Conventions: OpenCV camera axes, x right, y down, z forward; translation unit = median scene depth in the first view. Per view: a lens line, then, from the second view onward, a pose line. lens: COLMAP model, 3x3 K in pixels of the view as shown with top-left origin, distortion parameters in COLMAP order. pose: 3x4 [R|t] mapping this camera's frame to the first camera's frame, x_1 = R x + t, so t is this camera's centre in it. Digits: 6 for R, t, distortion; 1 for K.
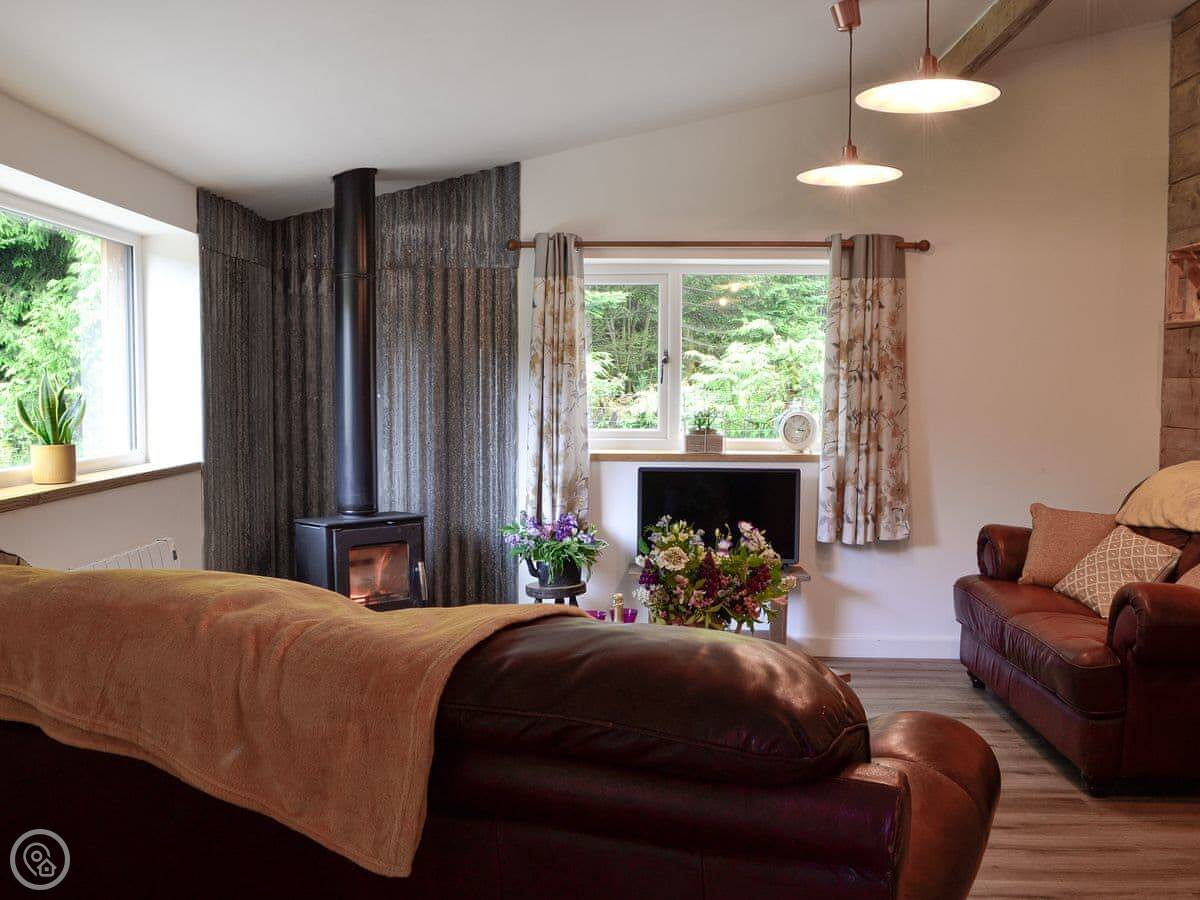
lens RADIAL K [[1215.6, 0, 600.0], [0, 1215.6, 450.0], [0, 0, 1]] dist [-0.064189, 0.019477]
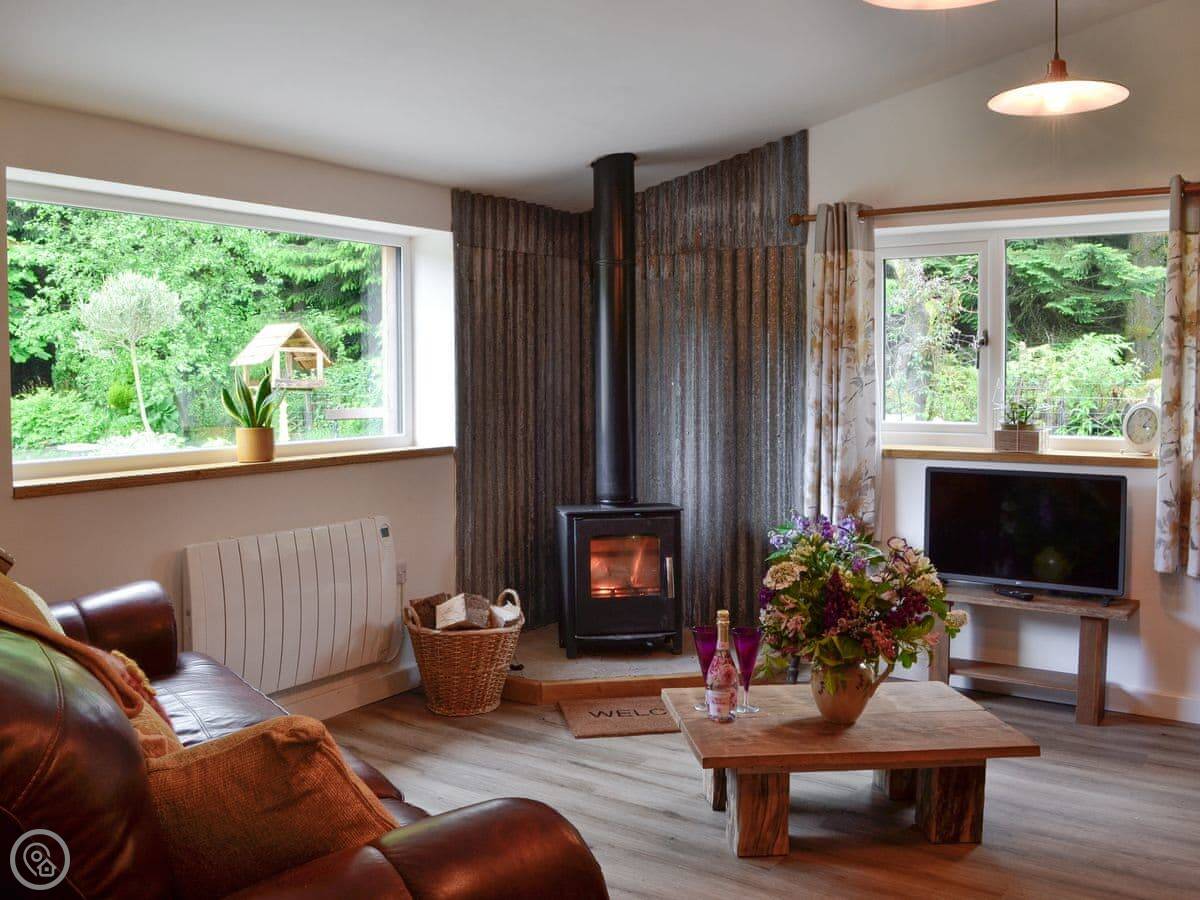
lens RADIAL K [[1188.5, 0, 597.3], [0, 1188.5, 395.9], [0, 0, 1]] dist [-0.050779, 0.004208]
pose [[0.838093, 0.004457, -0.545509, 0.290306], [-0.024117, 0.999292, -0.028886, -0.005891], [0.544994, 0.037365, 0.837607, 0.168372]]
